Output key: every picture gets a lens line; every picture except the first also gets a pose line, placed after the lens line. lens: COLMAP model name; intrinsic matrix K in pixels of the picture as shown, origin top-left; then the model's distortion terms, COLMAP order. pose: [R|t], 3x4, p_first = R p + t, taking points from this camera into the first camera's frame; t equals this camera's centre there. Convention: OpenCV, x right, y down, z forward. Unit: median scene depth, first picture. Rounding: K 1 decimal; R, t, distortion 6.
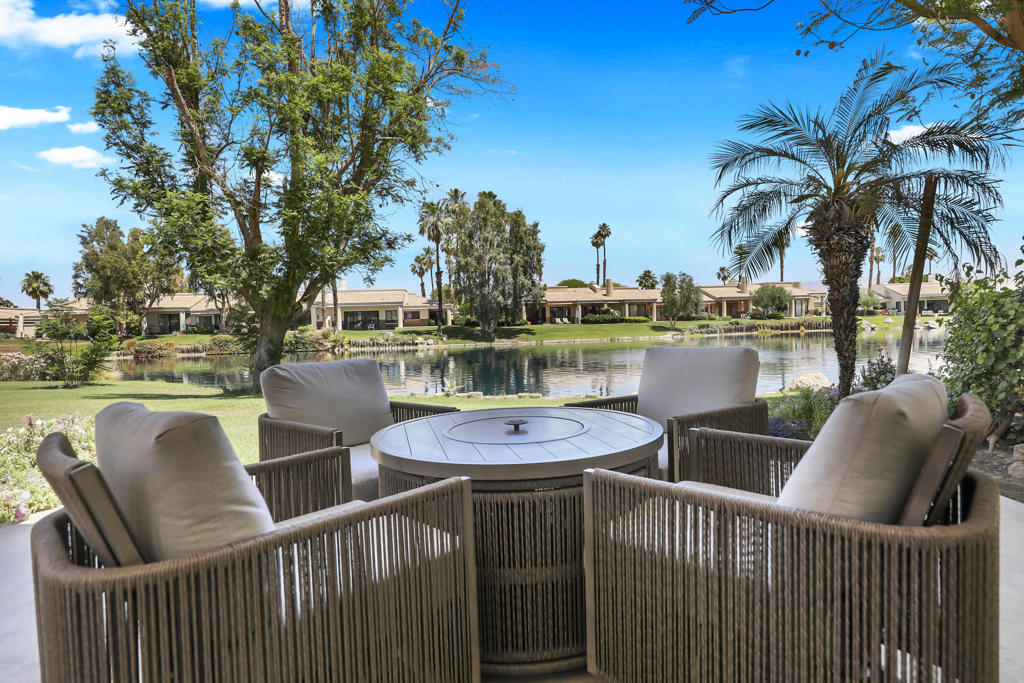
lens RADIAL K [[552.4, 0, 527.0], [0, 552.4, 341.8], [0, 0, 1]] dist [0.004203, -0.000432]
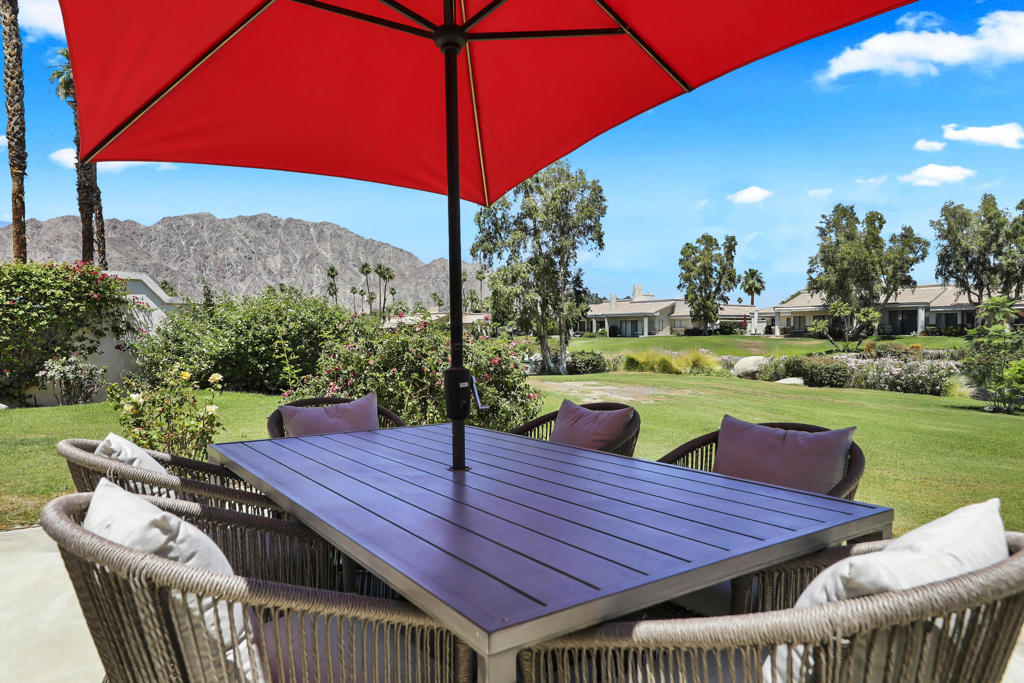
lens RADIAL K [[664.9, 0, 517.1], [0, 664.9, 341.1], [0, 0, 1]] dist [0.012390, 0.001887]
pose [[0.520885, 0.037451, -0.852805, -0.098264], [-0.038449, 0.999053, 0.020388, -0.002450], [0.852760, 0.022170, 0.521831, -0.018841]]
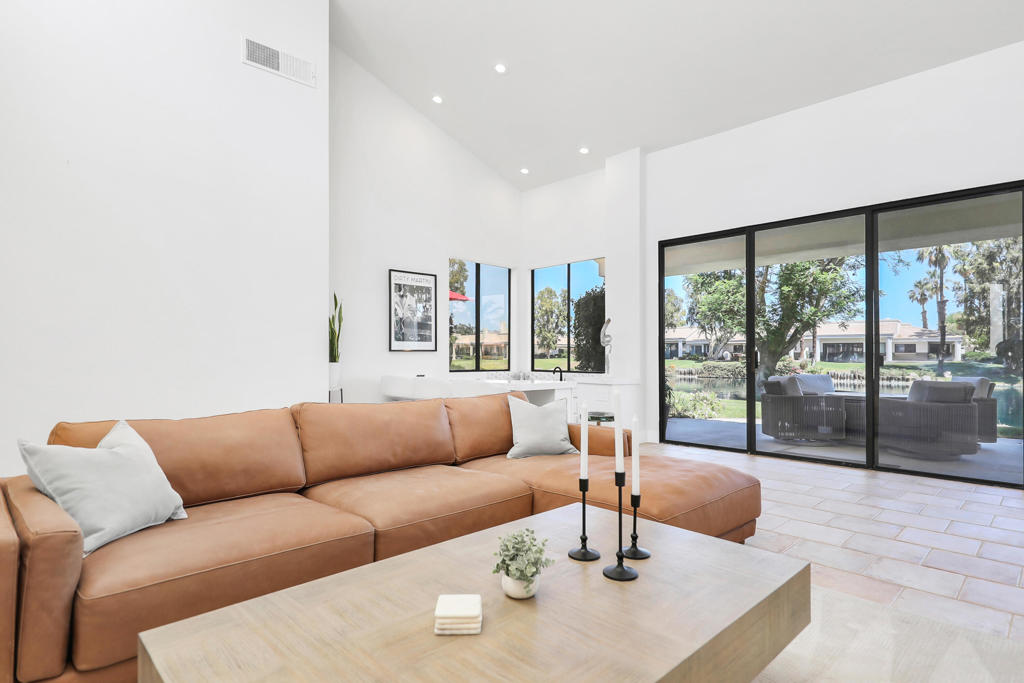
lens RADIAL K [[539.2, 0, 516.9], [0, 539.2, 348.7], [0, 0, 1]] dist [0.021164, 0.000243]
pose [[0.672090, 0.022176, -0.740137, 0.032282], [-0.051402, 0.998537, -0.016758, 0.001104], [0.738683, 0.049307, 0.672247, -0.094526]]
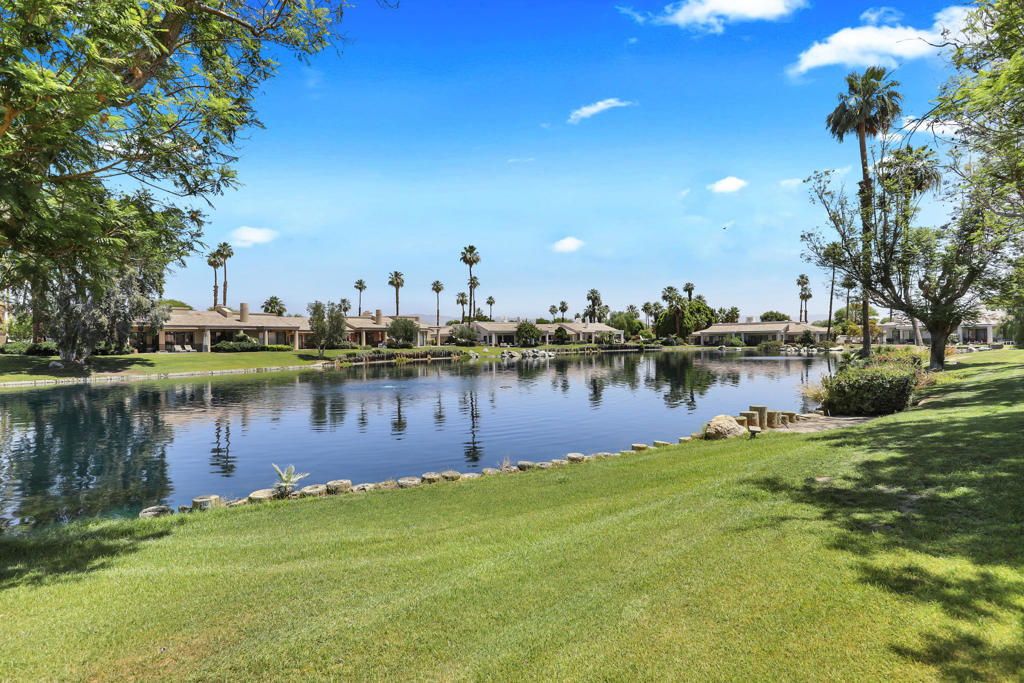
lens RADIAL K [[499.2, 0, 513.9], [0, 499.2, 340.9], [0, 0, 1]] dist [0.012669, -0.001745]
pose [[0.756833, 0.018261, 0.653353, -0.064895], [0.014879, 0.998869, -0.045154, -0.007964], [-0.653439, 0.043896, 0.755705, 0.094915]]
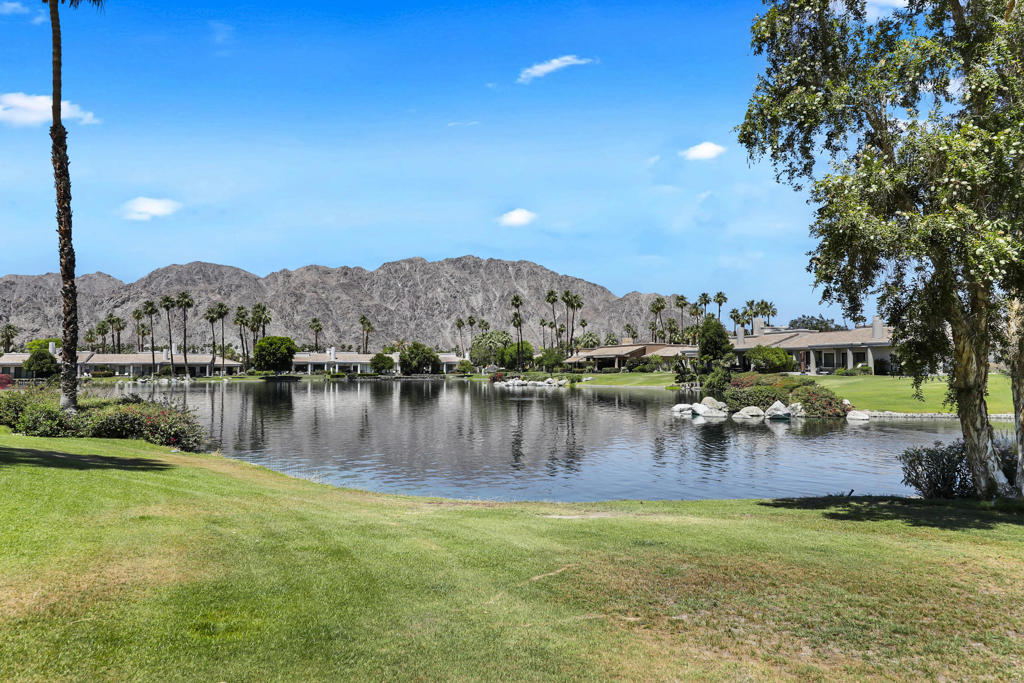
lens RADIAL K [[664.9, 0, 512.8], [0, 664.9, 345.7], [0, 0, 1]] dist [0.012390, 0.001887]
pose [[0.250199, -0.003104, -0.968189, -0.395173], [-0.037352, 0.999219, -0.012856, -0.000305], [0.967474, 0.039380, 0.249888, 0.115003]]
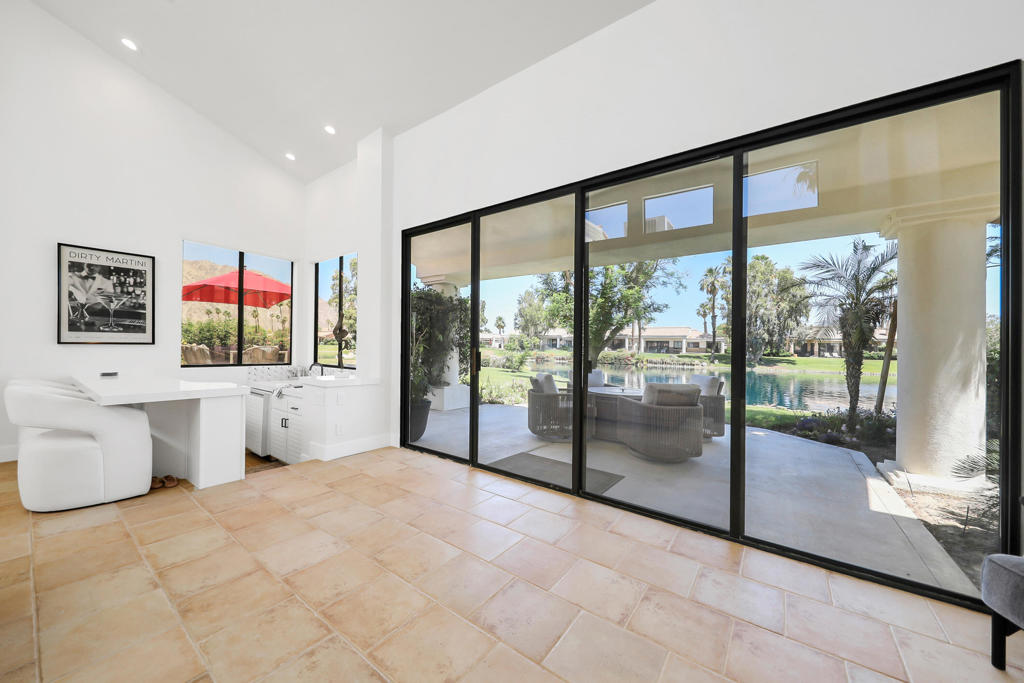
lens RADIAL K [[360.8, 0, 508.1], [0, 360.8, 339.1], [0, 0, 1]] dist [-0.000216, -0.000020]
pose [[0.766989, 0.032413, -0.640841, 0.030030], [-0.067129, 0.997296, -0.029901, -0.002332], [0.638139, 0.065953, 0.767091, -0.045258]]
